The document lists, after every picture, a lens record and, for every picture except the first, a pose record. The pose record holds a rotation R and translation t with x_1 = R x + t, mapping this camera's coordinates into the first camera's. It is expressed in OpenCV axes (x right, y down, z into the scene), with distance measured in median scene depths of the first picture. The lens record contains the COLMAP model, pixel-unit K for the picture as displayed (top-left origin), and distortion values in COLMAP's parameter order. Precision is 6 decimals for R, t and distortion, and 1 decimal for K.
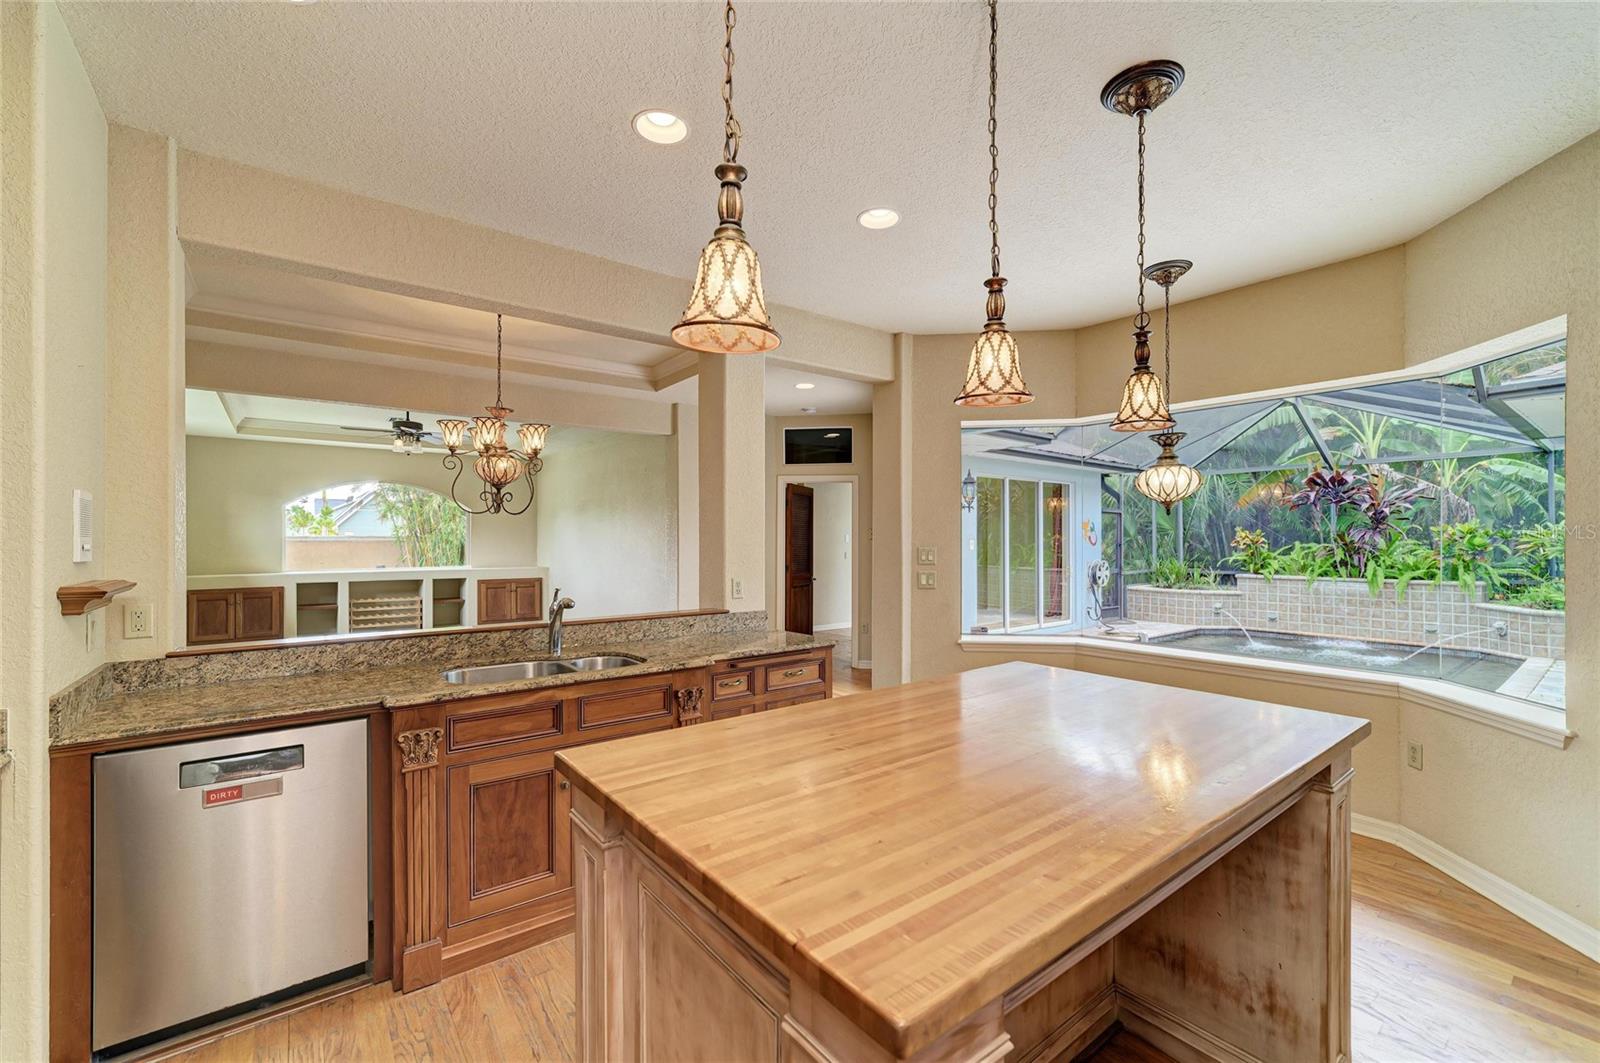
lens RADIAL K [[658.0, 0, 803.2], [0, 658.0, 539.1], [0, 0, 1]] dist [-0.018459, 0.007656]
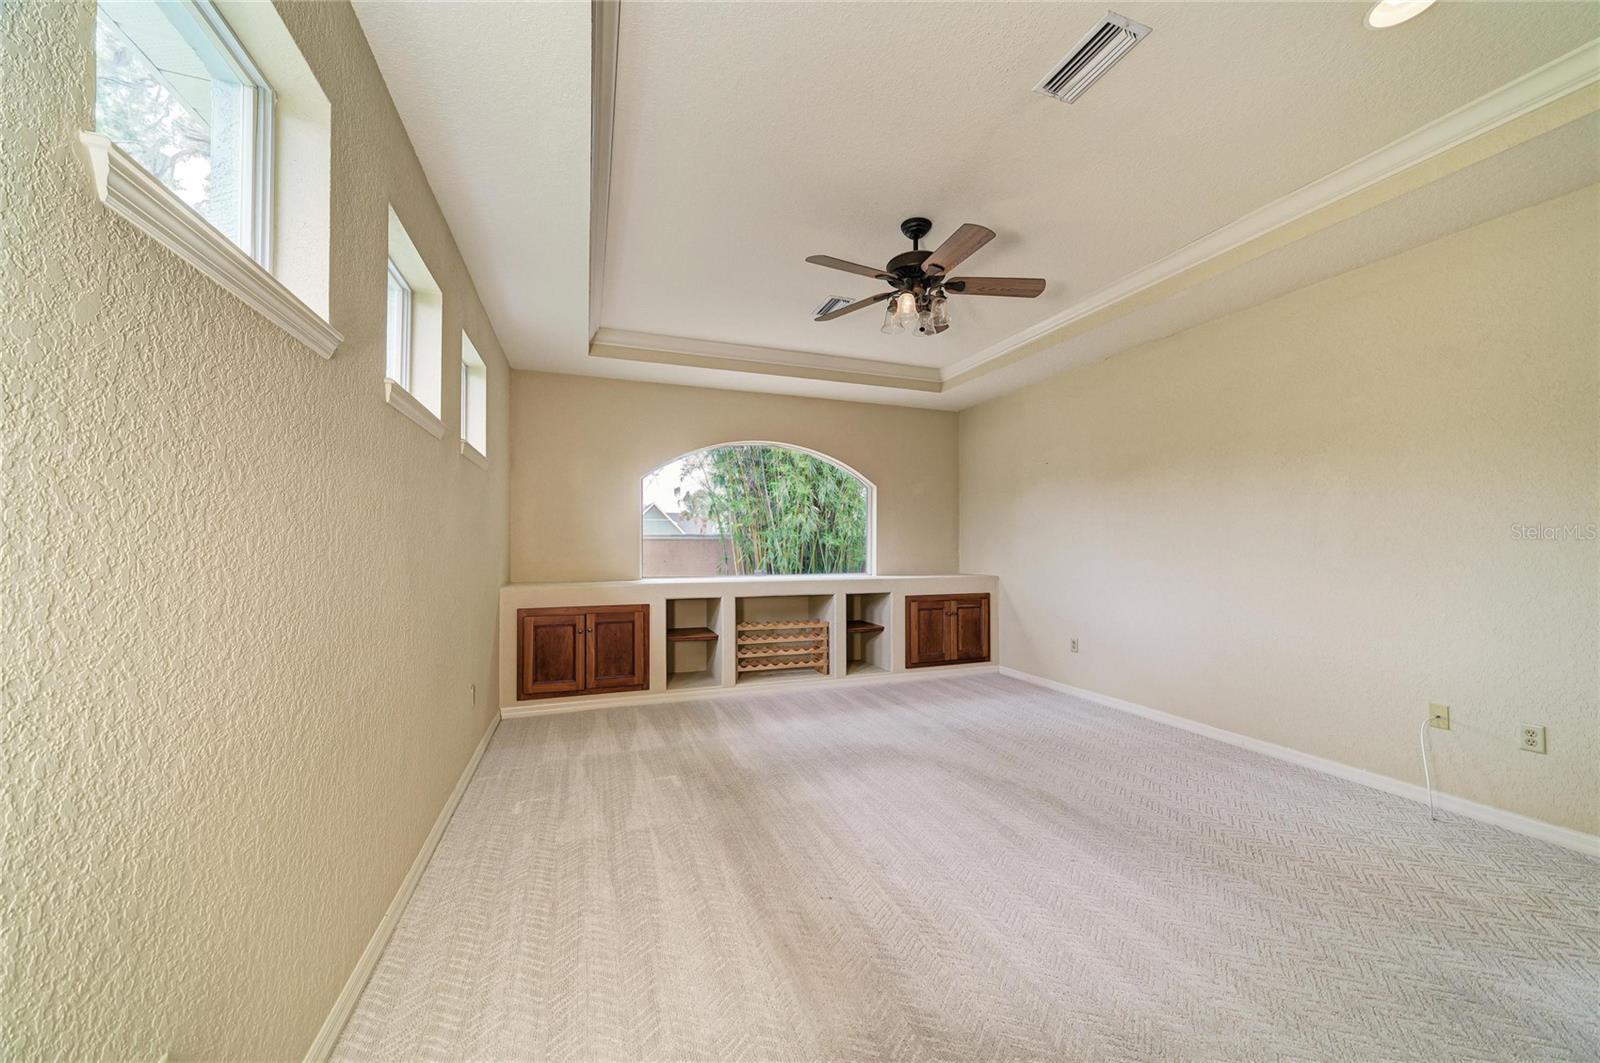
lens RADIAL K [[585.1, 0, 802.7], [0, 585.1, 539.2], [0, 0, 1]] dist [-0.022803, 0.006306]
pose [[0.951363, -0.001491, -0.308069, -0.465249], [-0.000961, 0.999969, -0.007805, 0.014886], [0.308071, 0.007722, 0.951332, 0.495356]]
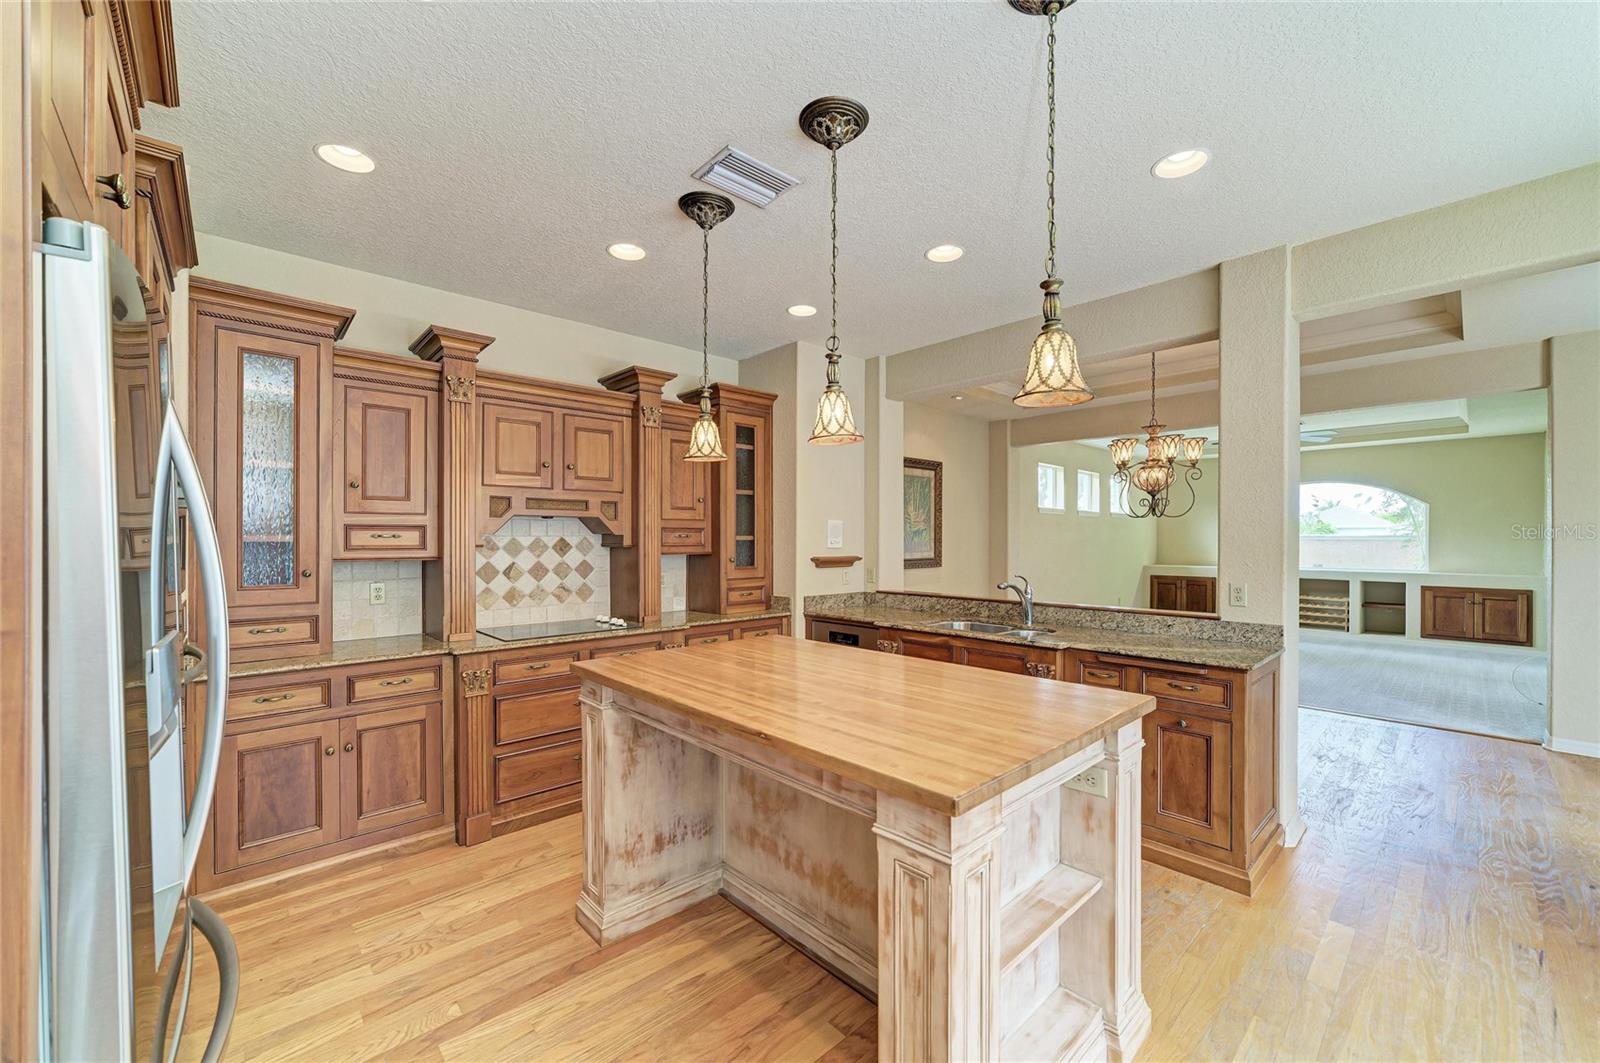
lens RADIAL K [[631.7, 0, 804.7], [0, 631.7, 538.5], [0, 0, 1]] dist [-0.023021, 0.007628]
pose [[0.086773, 0.001537, -0.996227, 0.272380], [0.000150, 0.999999, 0.001556, -0.000970], [0.996228, -0.000284, 0.086772, 0.137933]]
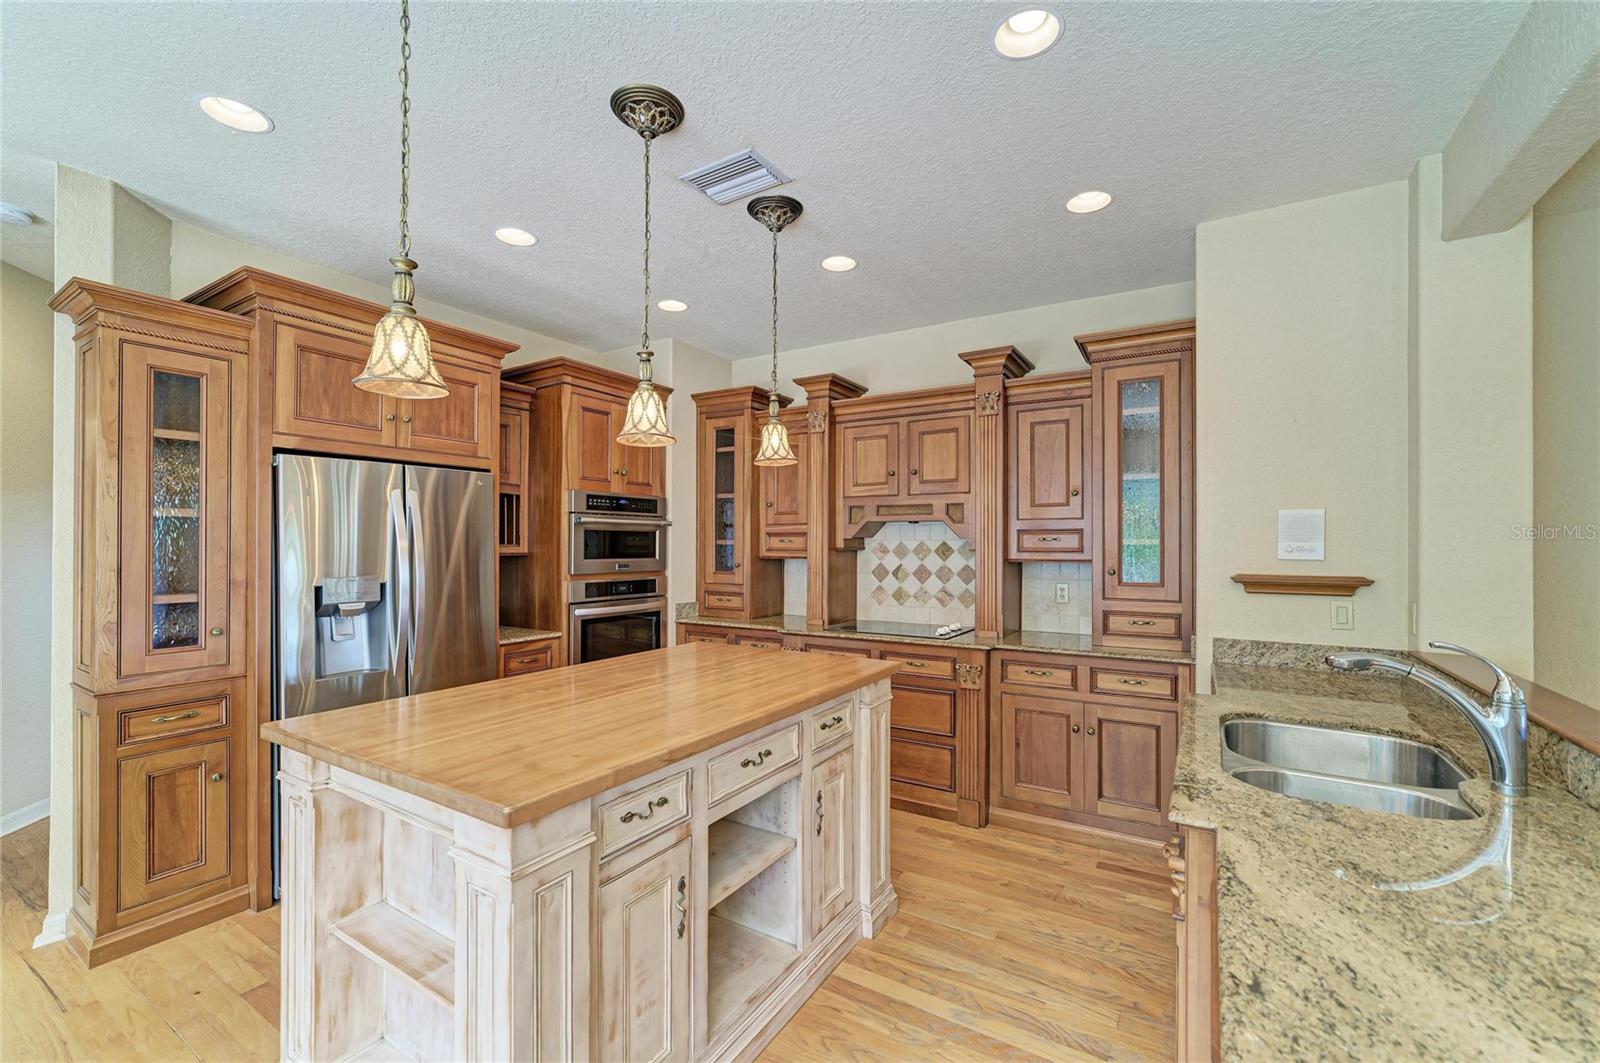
lens RADIAL K [[658.0, 0, 803.2], [0, 658.0, 539.1], [0, 0, 1]] dist [-0.018459, 0.007656]
pose [[-0.937272, -0.000993, -0.348598, 0.077025], [0.000639, 0.999989, -0.004567, -0.000611], [0.348599, -0.004504, -0.937261, 0.398489]]
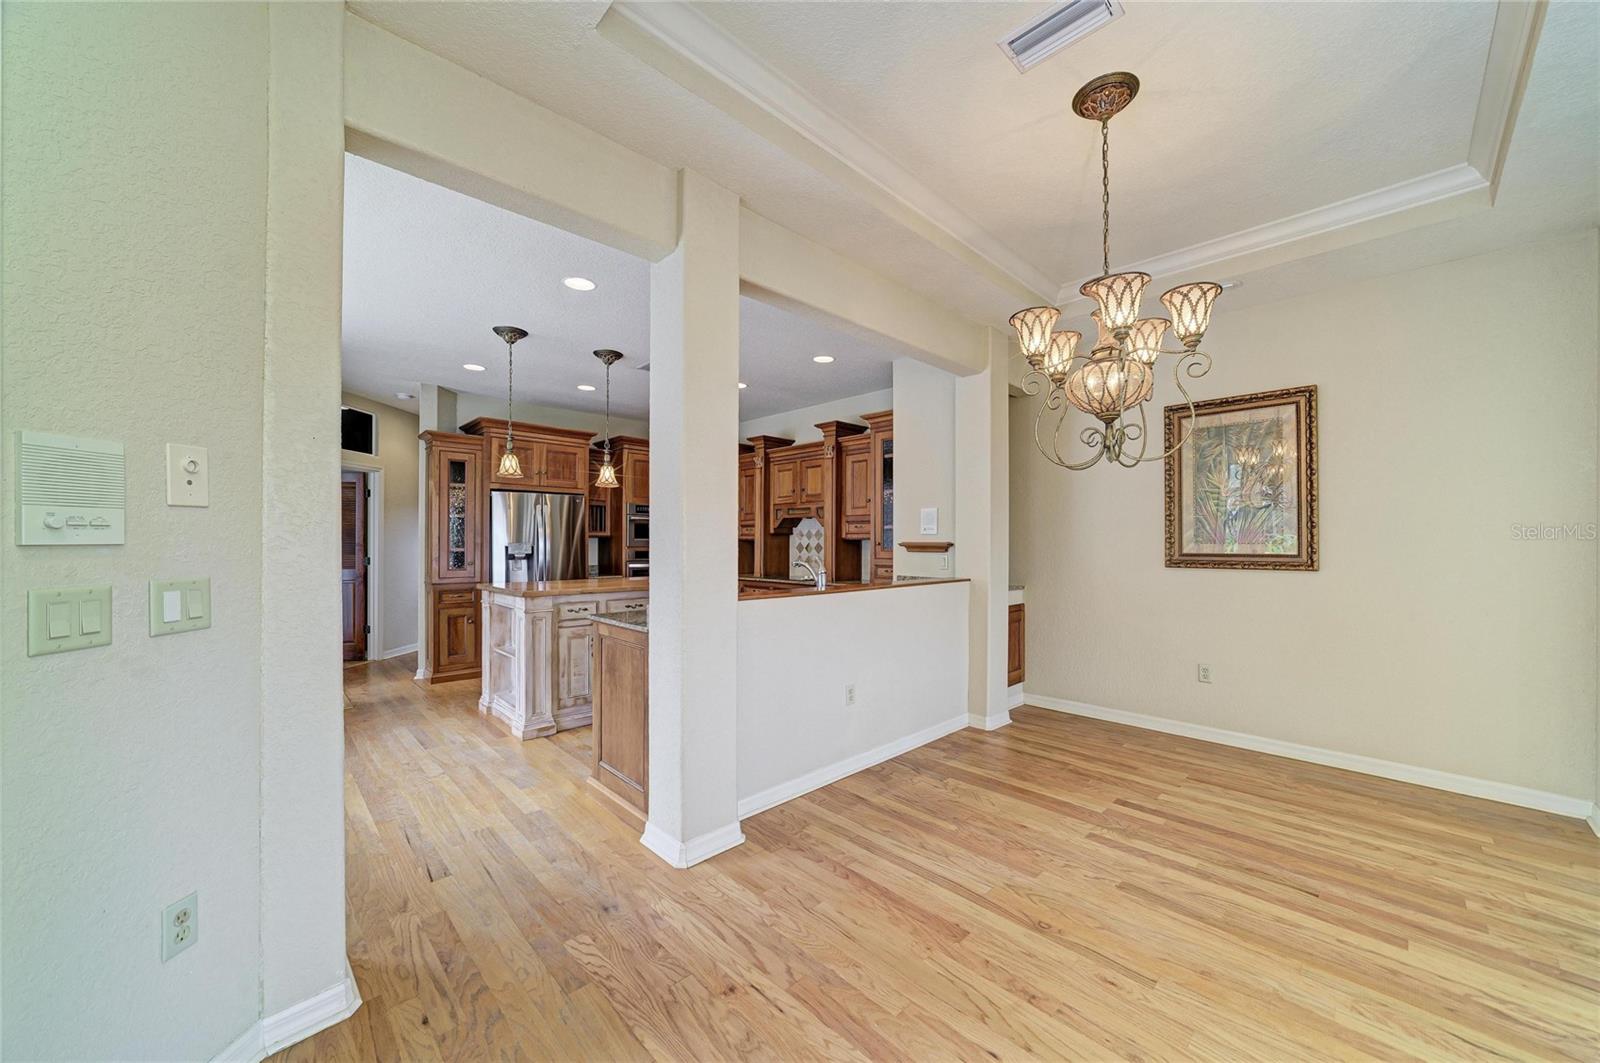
lens RADIAL K [[585.1, 0, 802.7], [0, 585.1, 539.2], [0, 0, 1]] dist [-0.022803, 0.006306]
pose [[-0.994443, -0.000686, -0.105272, -0.067597], [-0.000330, 0.999994, -0.003392, 0.013350], [0.105274, -0.003338, -0.994438, 0.694466]]
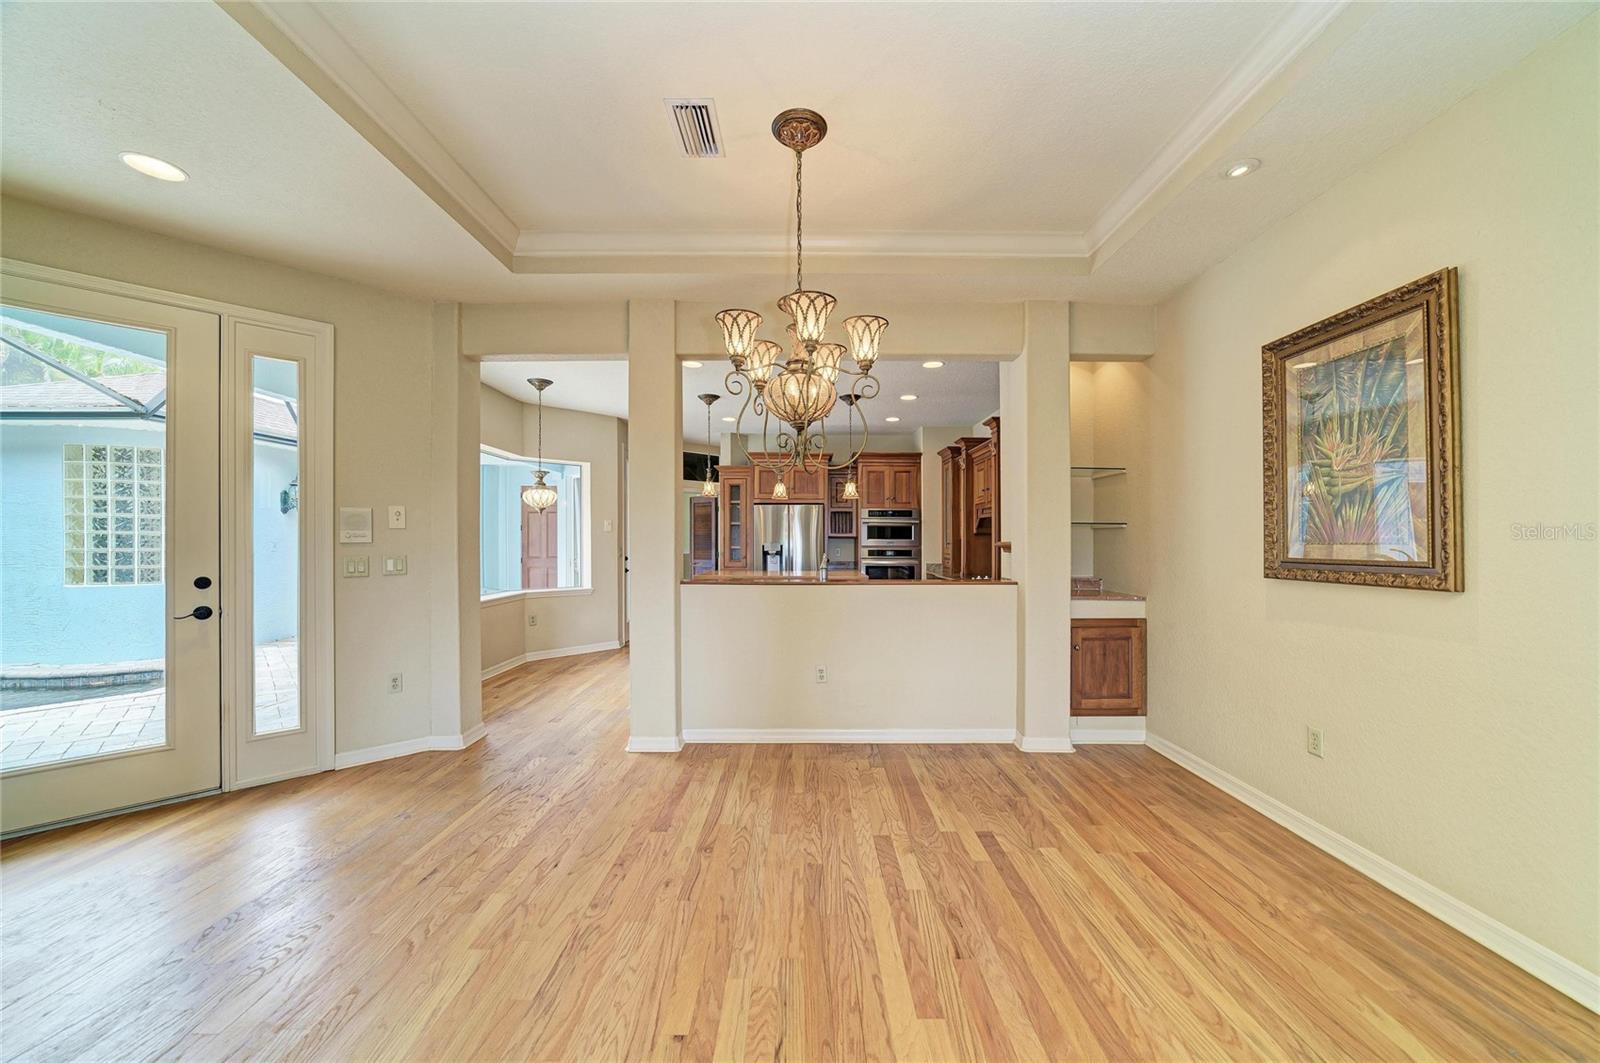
lens RADIAL K [[585.1, 0, 802.7], [0, 585.1, 539.2], [0, 0, 1]] dist [-0.022803, 0.006306]
pose [[-0.787306, 0.003289, 0.616554, -0.380006], [0.001148, 0.999992, -0.003869, 0.013727], [-0.616561, -0.002338, -0.787303, 0.674287]]
